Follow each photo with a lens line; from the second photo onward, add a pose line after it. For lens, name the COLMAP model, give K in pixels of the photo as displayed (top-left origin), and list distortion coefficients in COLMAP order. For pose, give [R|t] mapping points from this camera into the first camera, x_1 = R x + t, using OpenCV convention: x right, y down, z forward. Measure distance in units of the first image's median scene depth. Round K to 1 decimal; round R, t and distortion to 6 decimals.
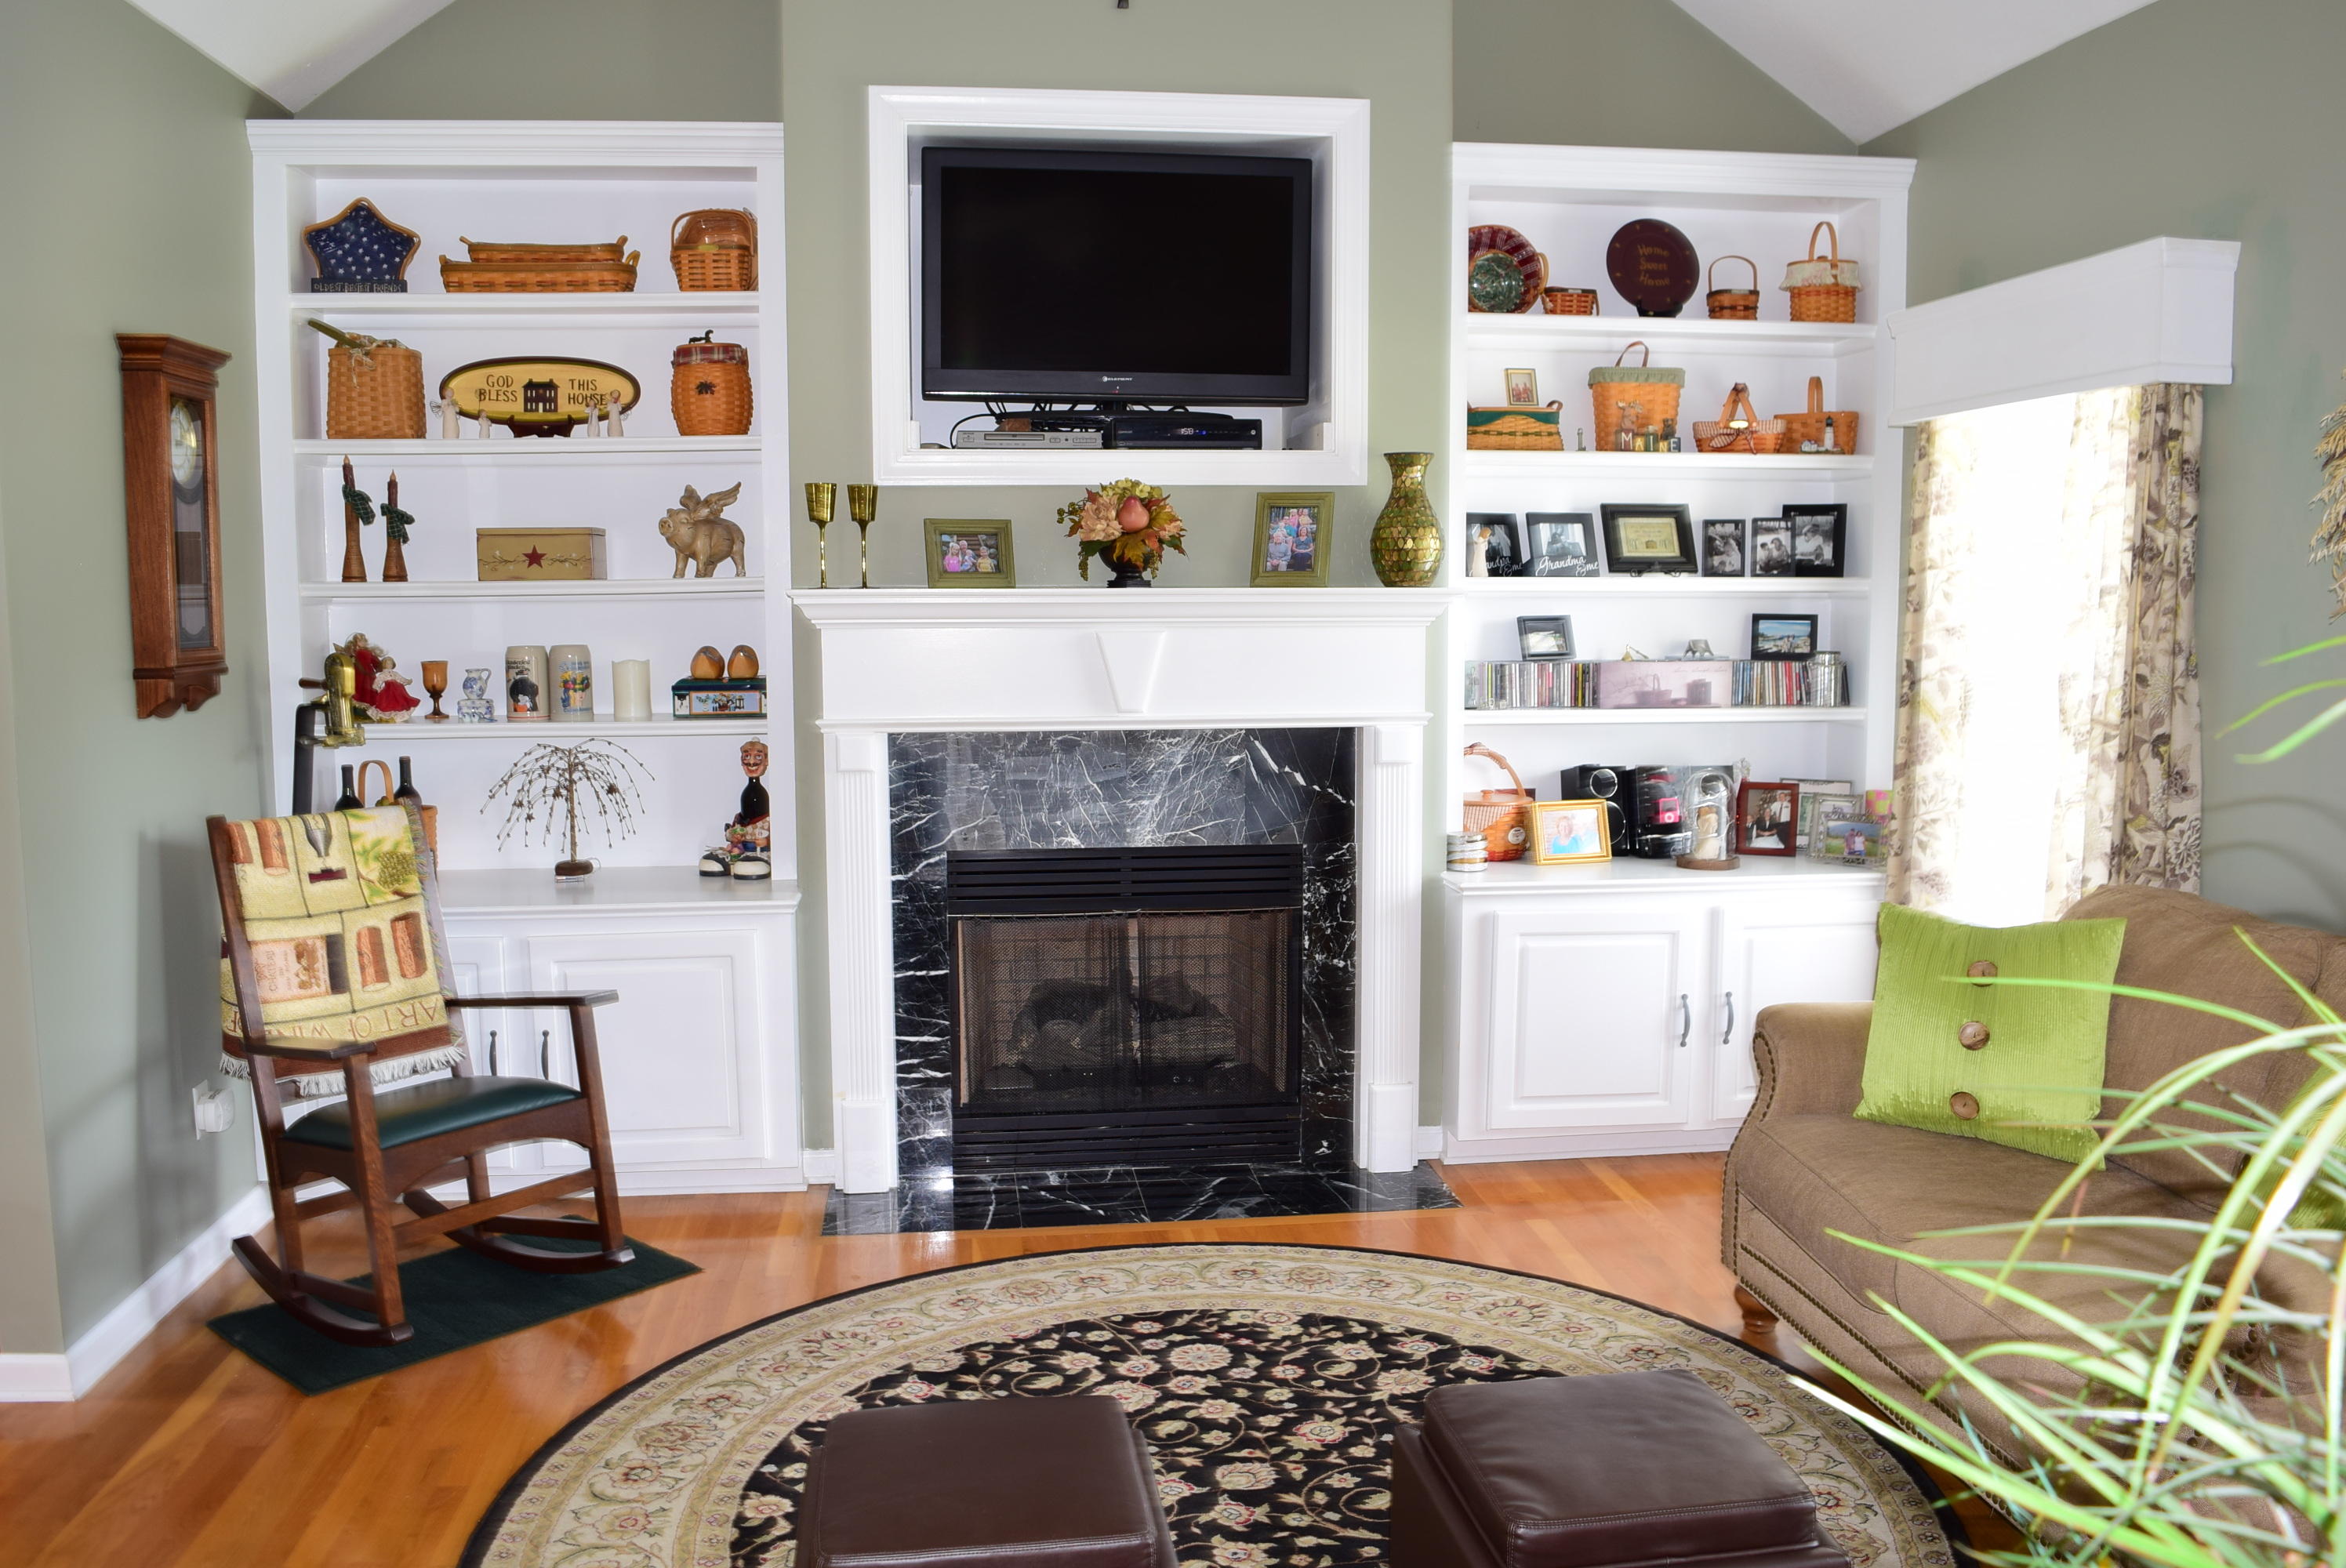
lens RADIAL K [[1869.9, 0, 1165.5], [0, 1869.9, 785.3], [0, 0, 1]] dist [-0.085581, 0.017965]
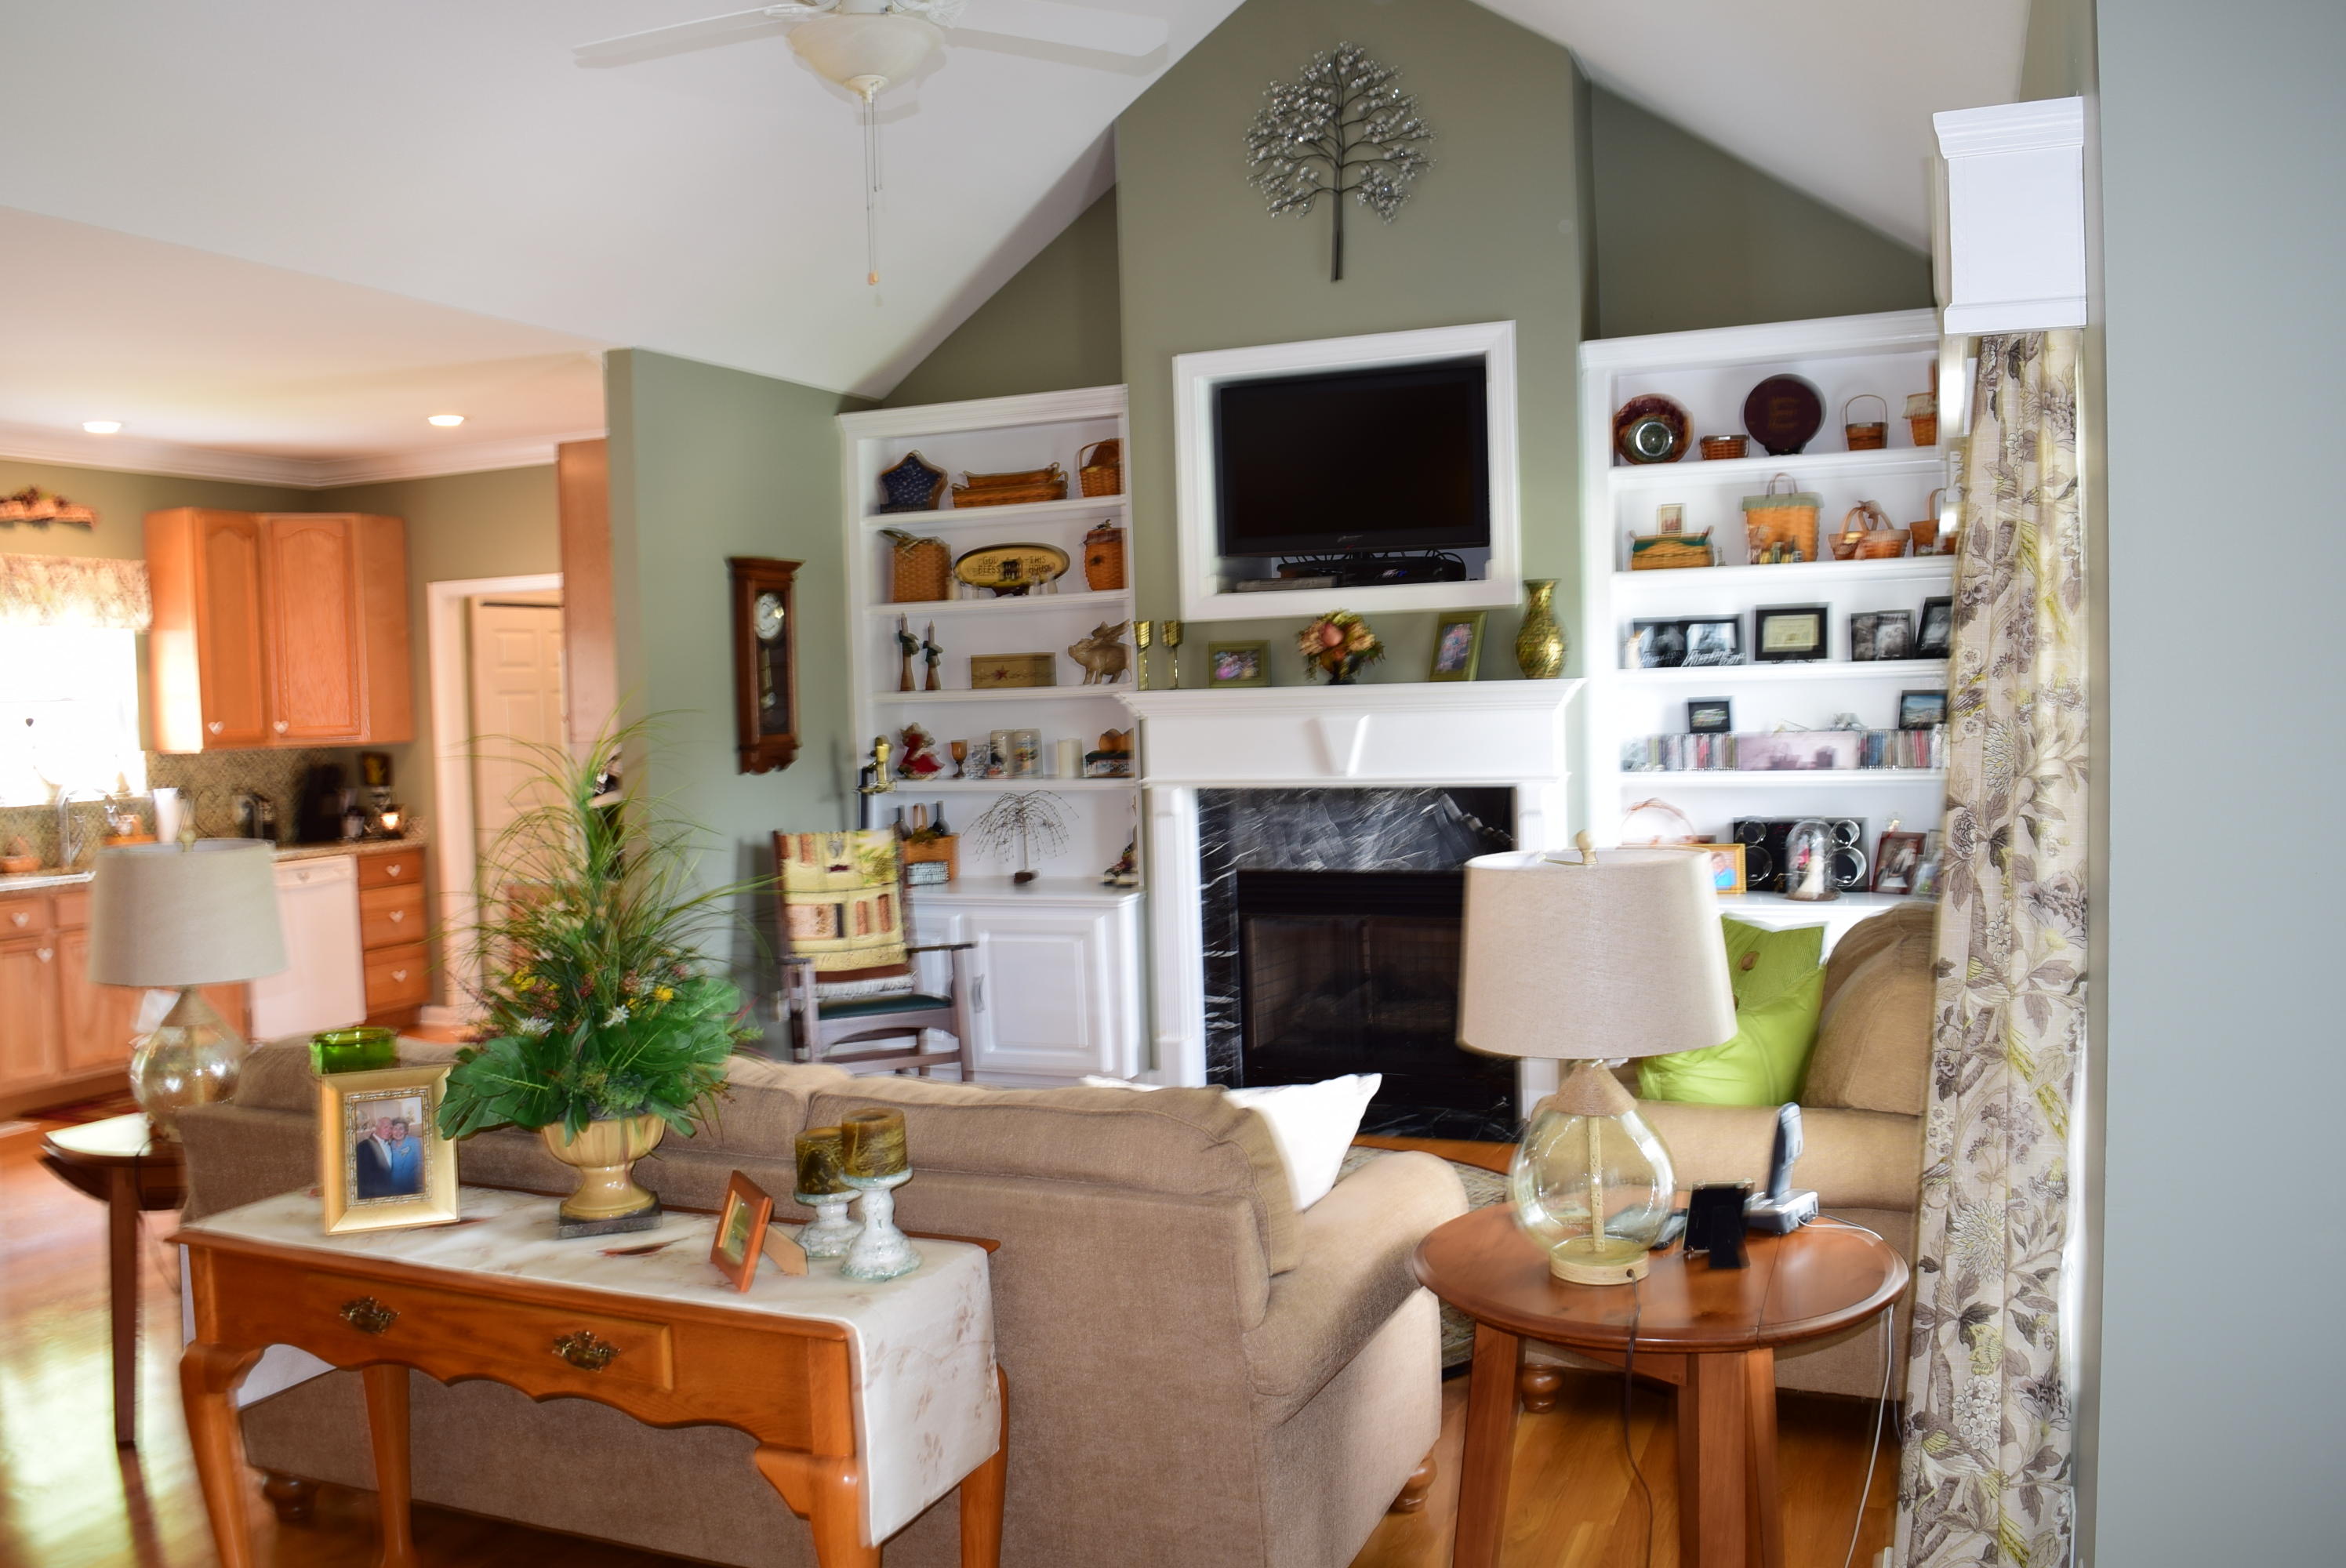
lens RADIAL K [[1869.9, 0, 1182.3], [0, 1869.9, 786.6], [0, 0, 1]] dist [-0.085581, 0.017965]
pose [[0.867100, 0.002871, -0.498126, 0.566800], [-0.023926, 0.999069, -0.035892, 0.023869], [0.497560, 0.043040, 0.866361, -0.278085]]
